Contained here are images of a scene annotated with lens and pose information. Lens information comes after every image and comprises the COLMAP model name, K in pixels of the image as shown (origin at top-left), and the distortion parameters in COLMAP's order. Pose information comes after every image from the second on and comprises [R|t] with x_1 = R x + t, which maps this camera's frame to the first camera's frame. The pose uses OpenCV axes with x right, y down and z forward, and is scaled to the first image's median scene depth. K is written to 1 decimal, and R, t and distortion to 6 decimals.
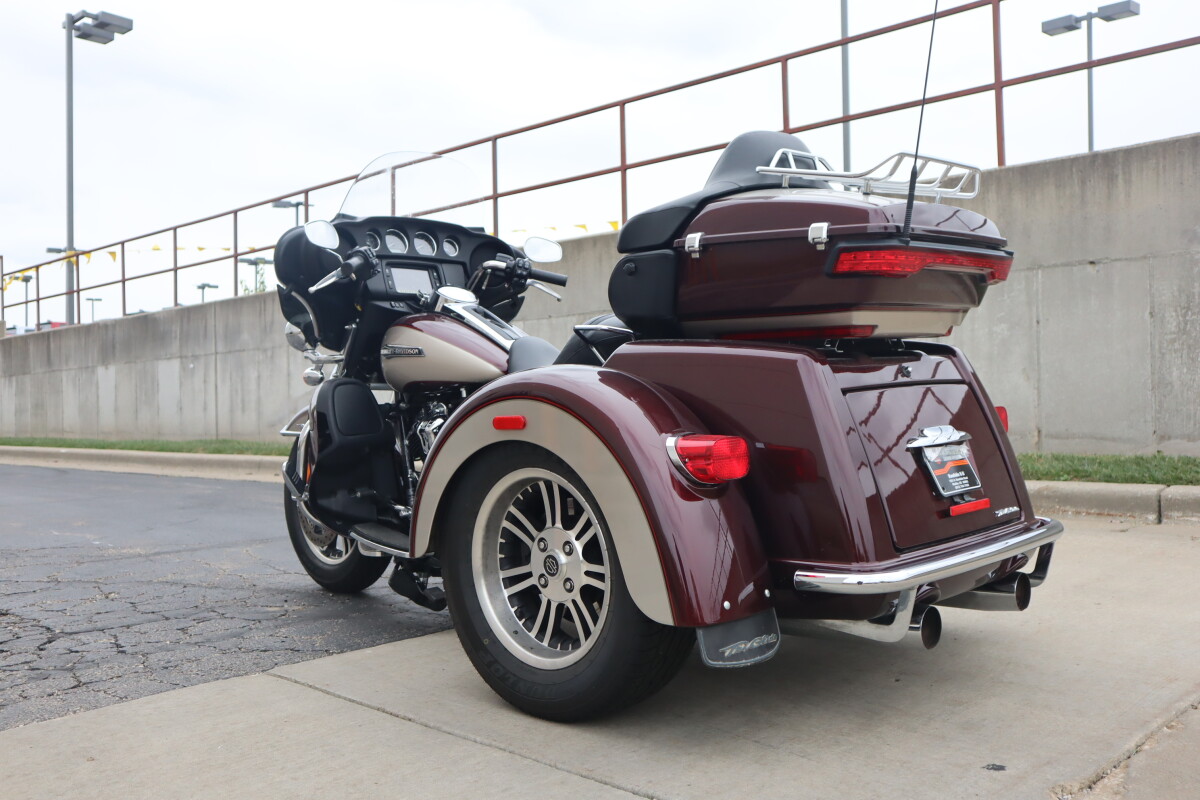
lens RADIAL K [[1147.1, 0, 597.2], [0, 1147.1, 397.3], [0, 0, 1]] dist [-0.023339, 0.026544]
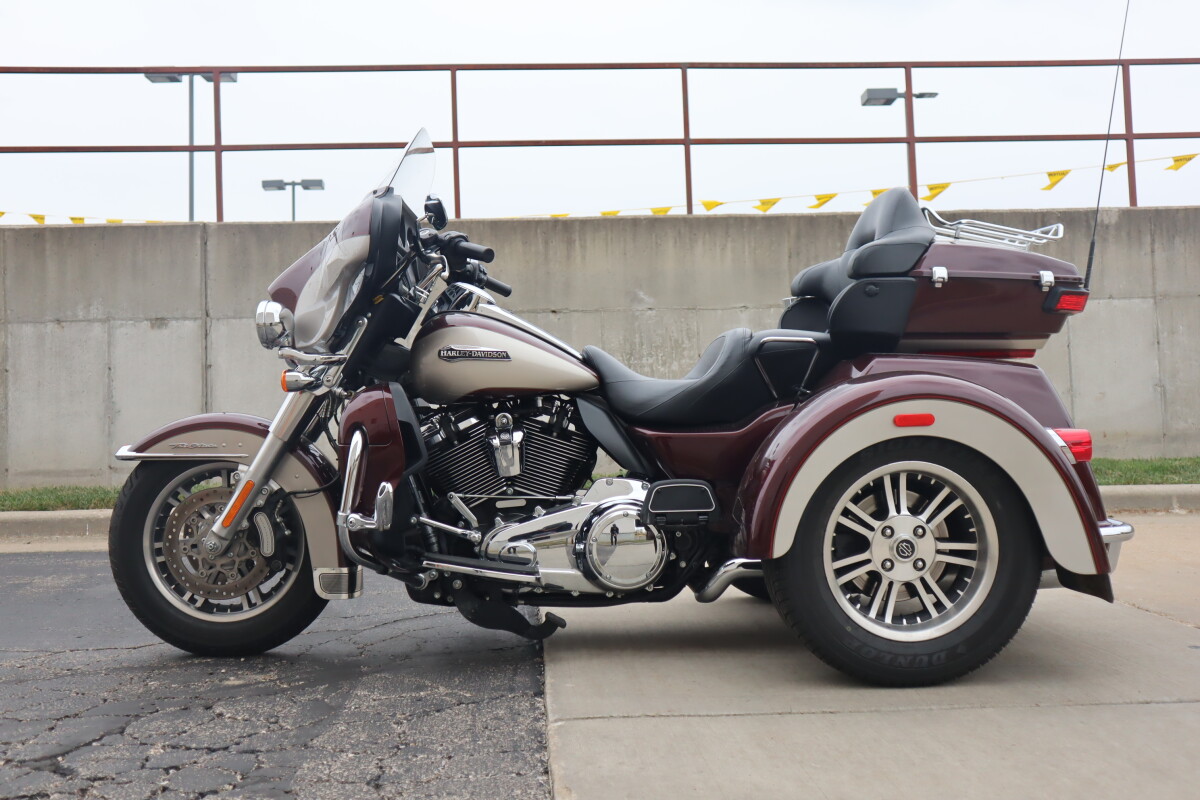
lens RADIAL K [[1147.1, 0, 597.2], [0, 1147.1, 397.3], [0, 0, 1]] dist [-0.023339, 0.026544]
pose [[0.671243, 0.023332, 0.740870, -0.420447], [0.006776, 0.999270, -0.037608, 0.015333], [-0.741207, 0.030264, 0.670594, 0.184715]]
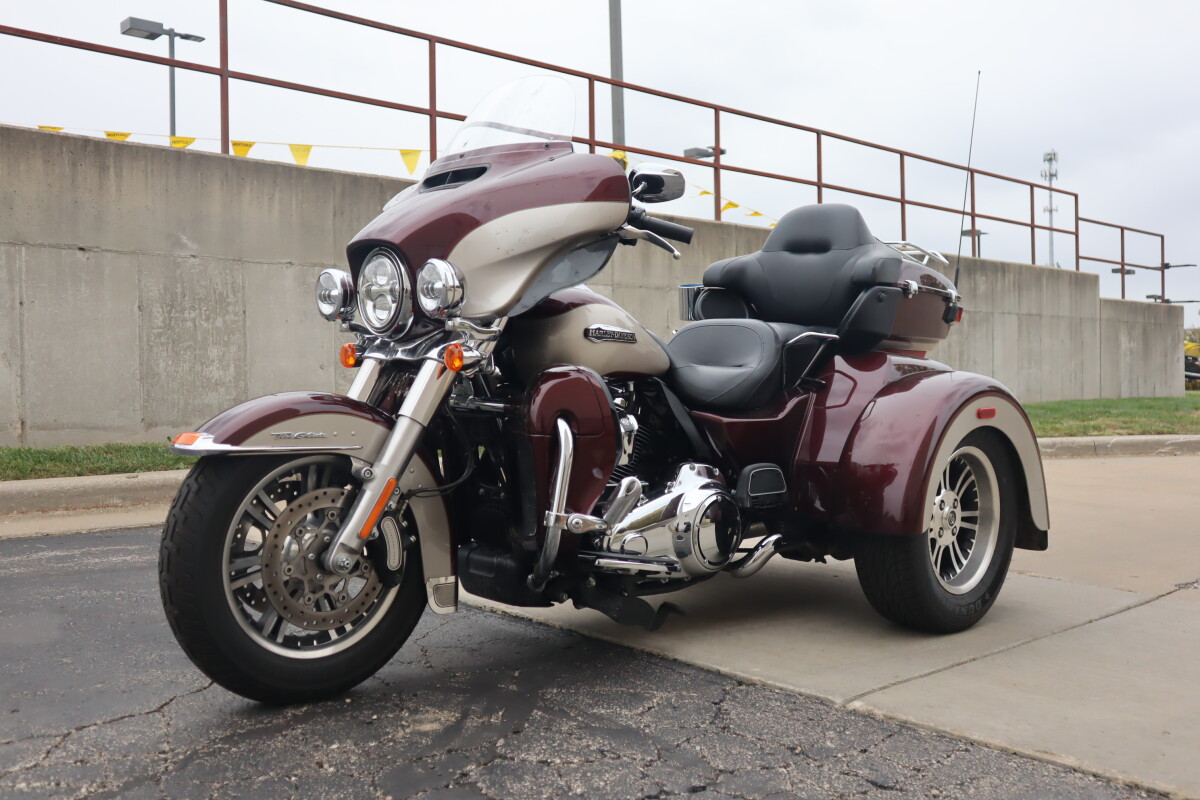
lens RADIAL K [[1147.1, 0, 597.2], [0, 1147.1, 397.3], [0, 0, 1]] dist [-0.023339, 0.026544]
pose [[0.027055, -0.002789, 0.999630, -0.550996], [-0.011178, 0.999933, 0.003093, 0.001472], [-0.999571, -0.011258, 0.027022, 0.546108]]
